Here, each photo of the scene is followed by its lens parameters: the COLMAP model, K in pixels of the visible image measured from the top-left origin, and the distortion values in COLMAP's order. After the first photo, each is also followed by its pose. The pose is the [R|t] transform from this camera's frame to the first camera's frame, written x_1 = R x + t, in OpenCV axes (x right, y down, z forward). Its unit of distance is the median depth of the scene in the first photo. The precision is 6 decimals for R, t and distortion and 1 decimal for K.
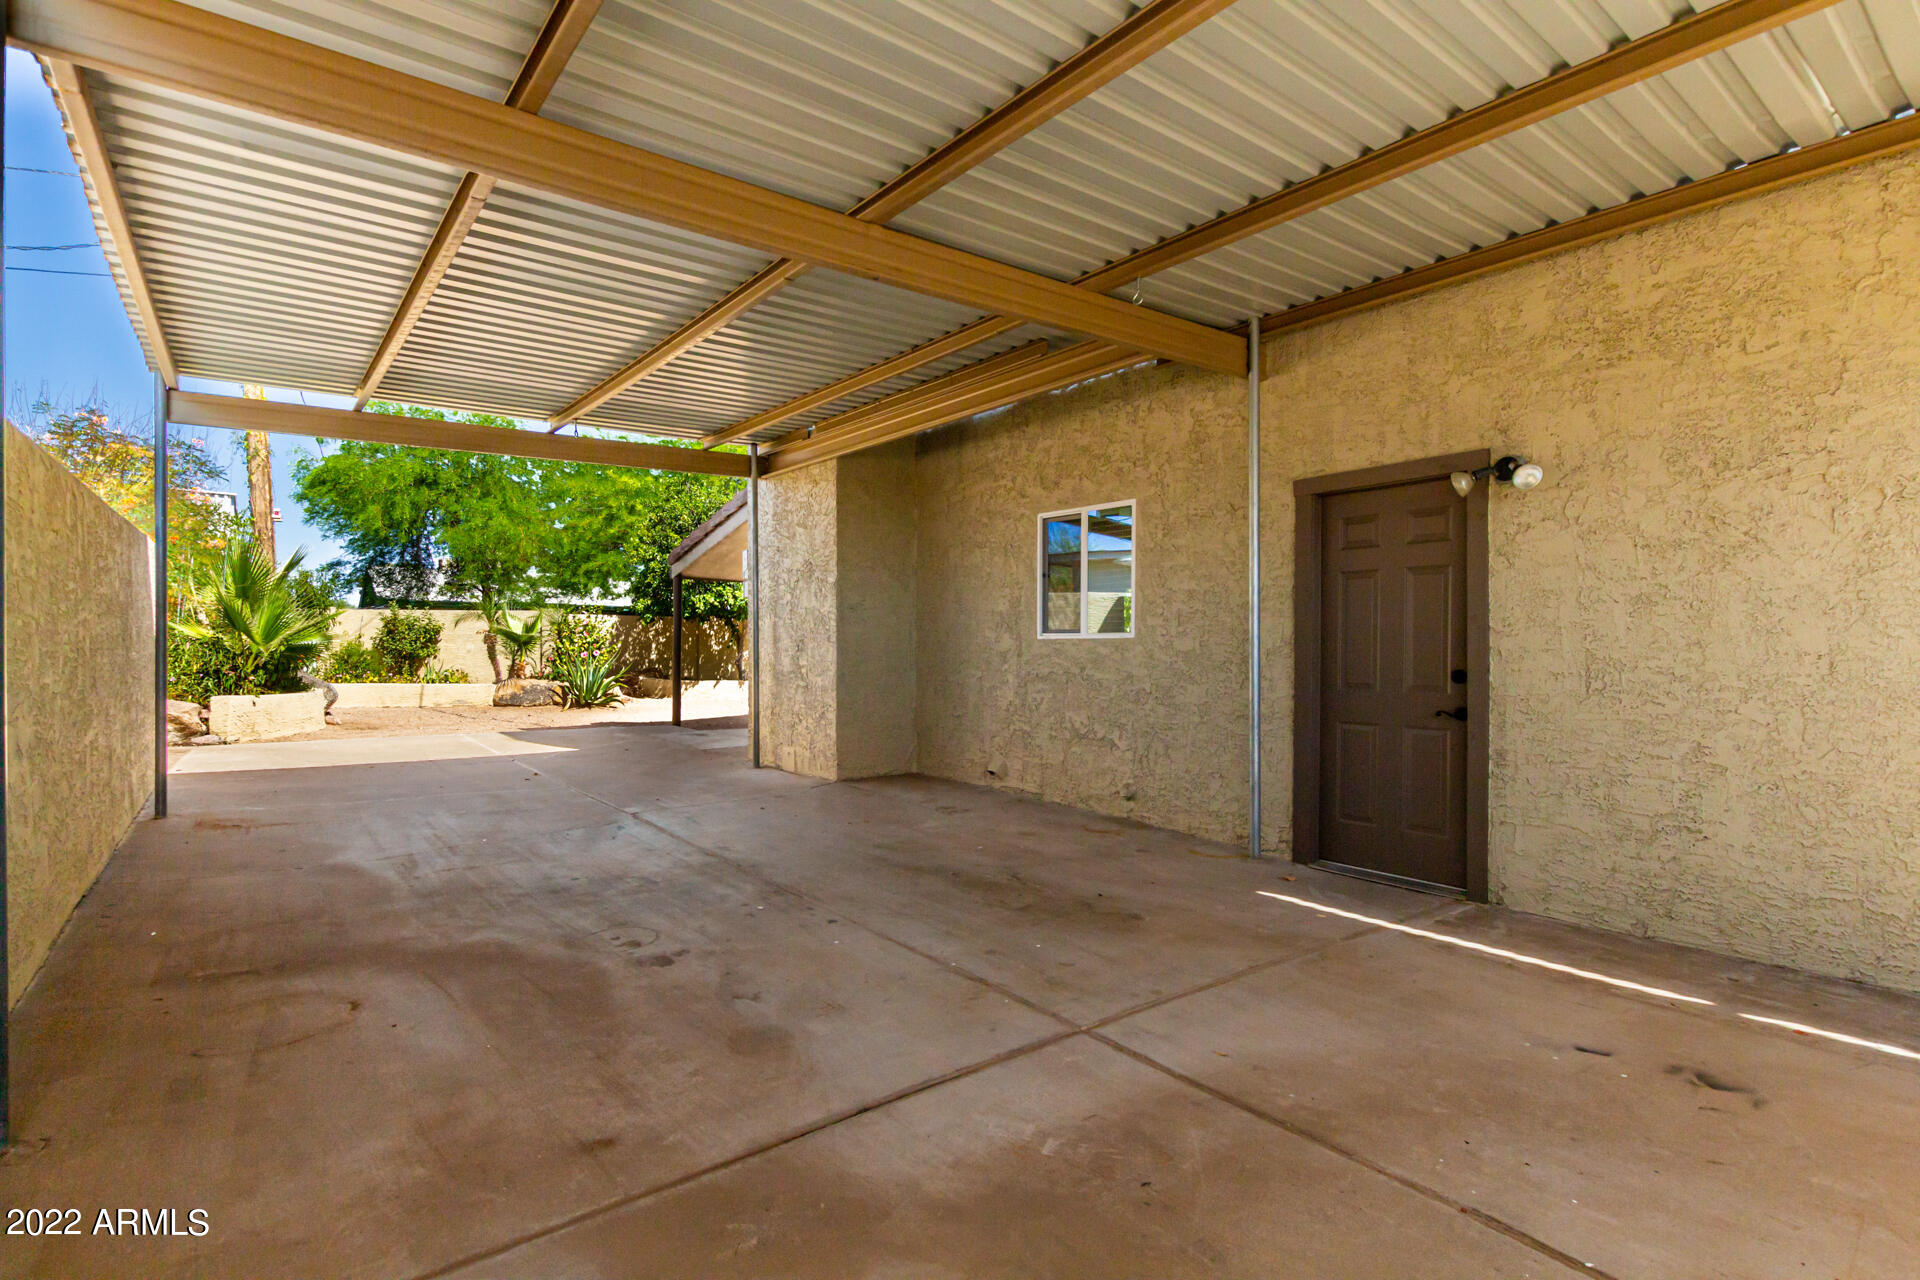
lens RADIAL K [[921.7, 0, 951.4], [0, 921.7, 644.1], [0, 0, 1]] dist [0.009969, -0.000369]
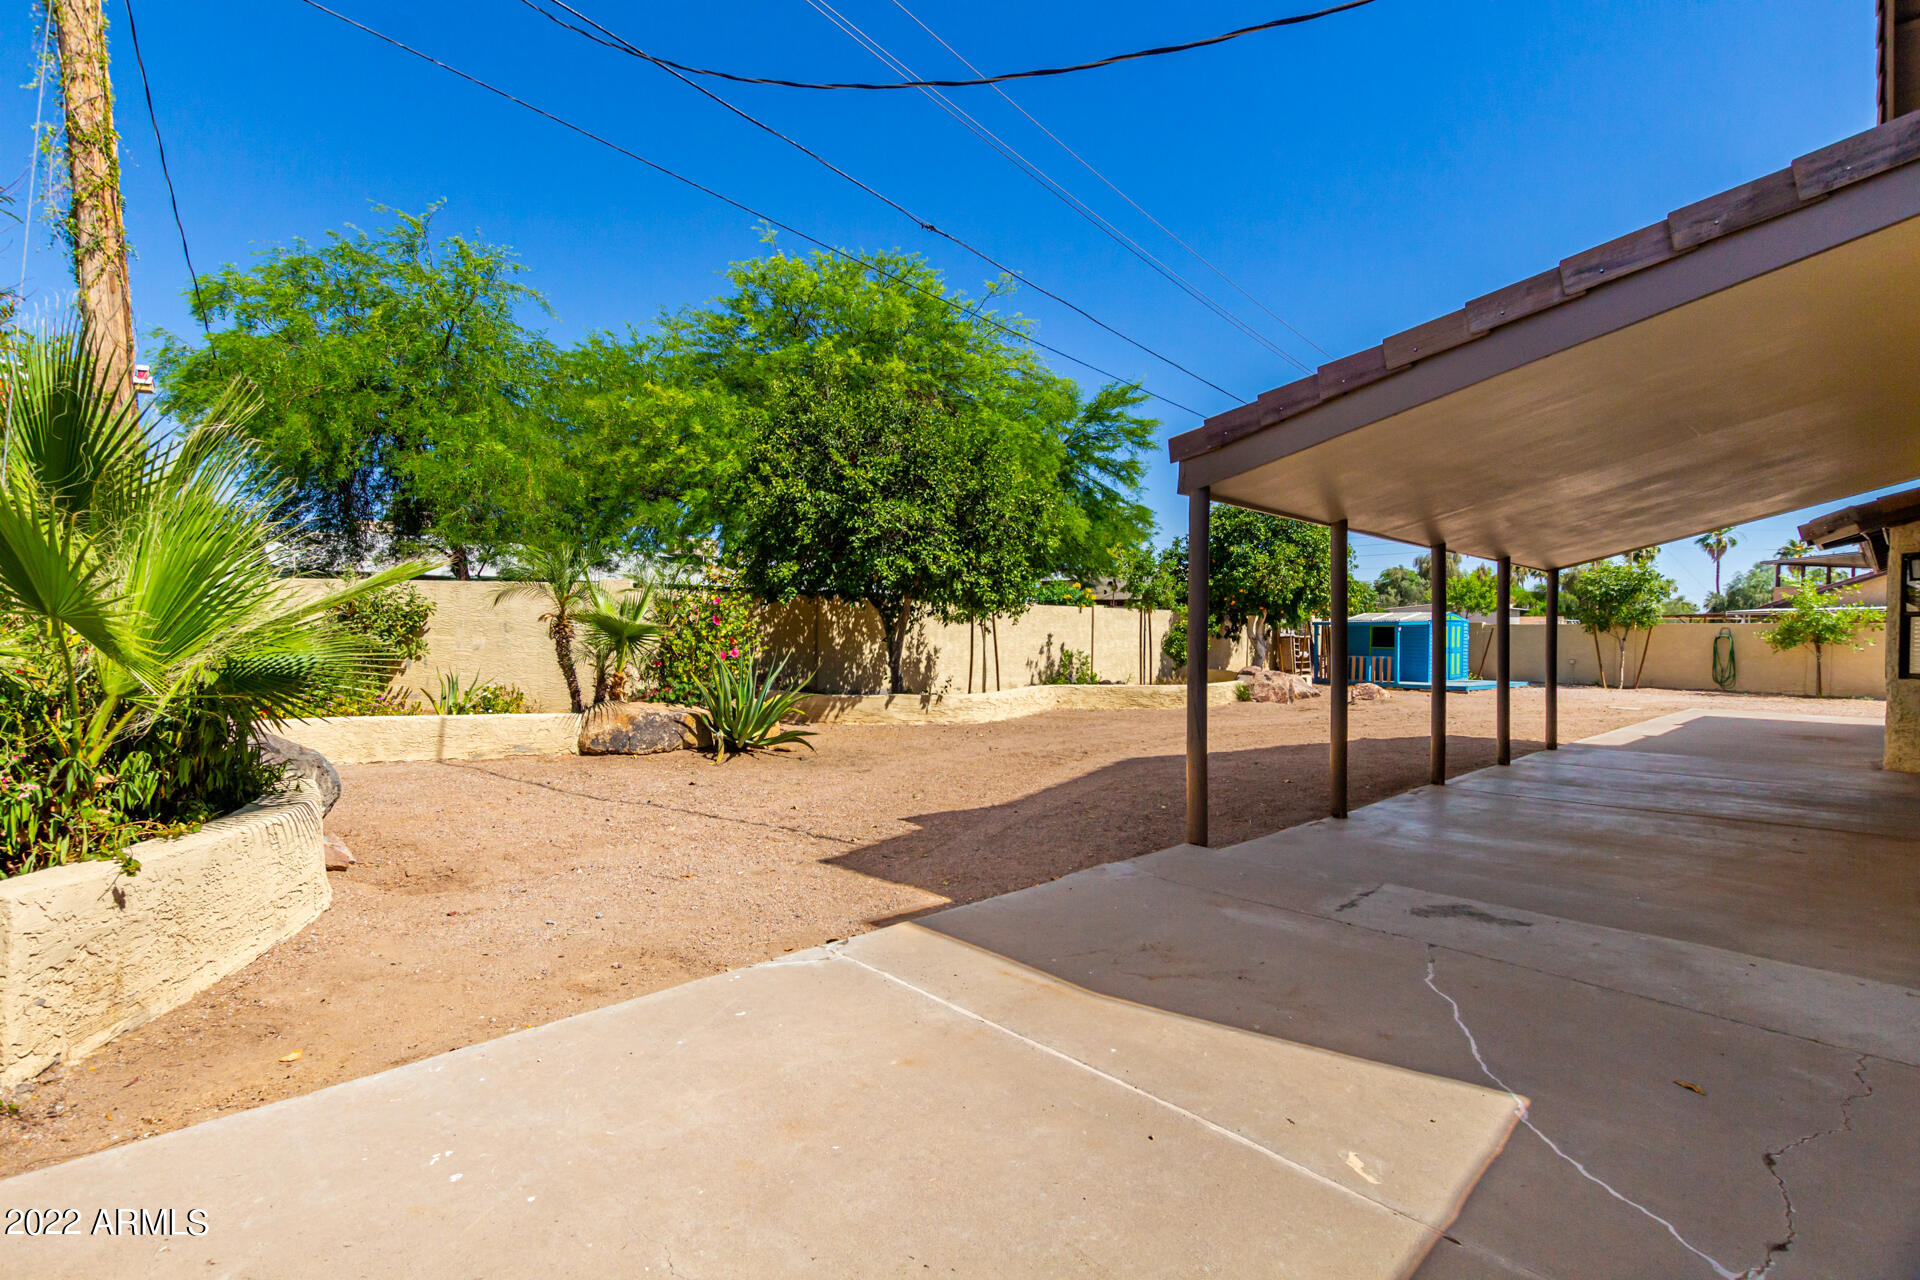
lens RADIAL K [[963.5, 0, 965.3], [0, 963.5, 647.8], [0, 0, 1]] dist [0.012810, -0.000764]
pose [[0.996136, -0.001133, 0.087813, -0.293073], [-0.000584, 0.999809, 0.019527, -0.005868], [-0.087818, -0.019503, 0.995946, 0.384734]]
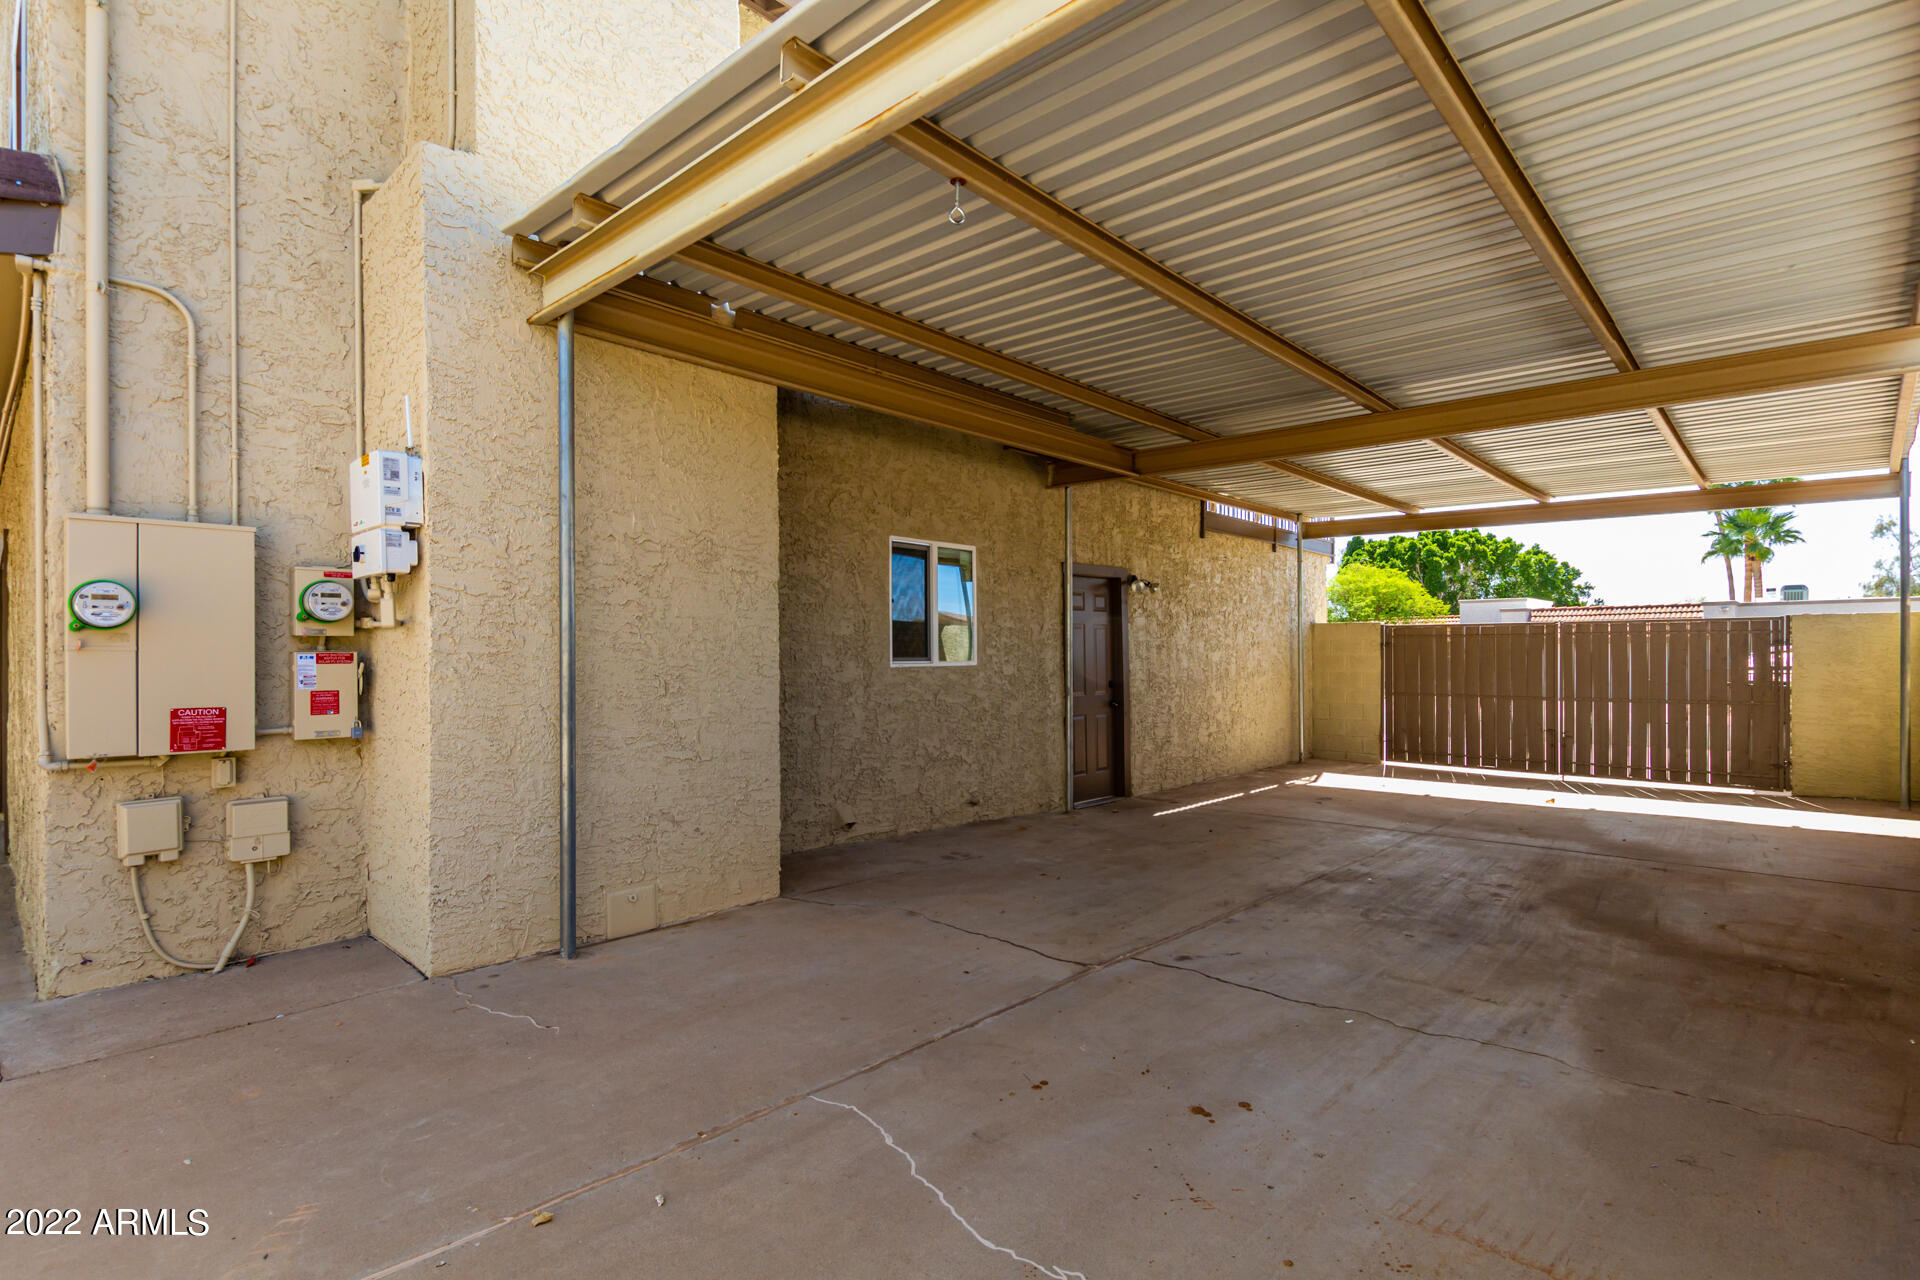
lens RADIAL K [[921.7, 0, 951.4], [0, 921.7, 644.1], [0, 0, 1]] dist [0.009969, -0.000369]
pose [[-0.158360, 0.009119, 0.987339, -1.281847], [0.002620, 0.999958, -0.008815, -0.031397], [-0.987378, 0.001191, -0.158377, 1.639241]]
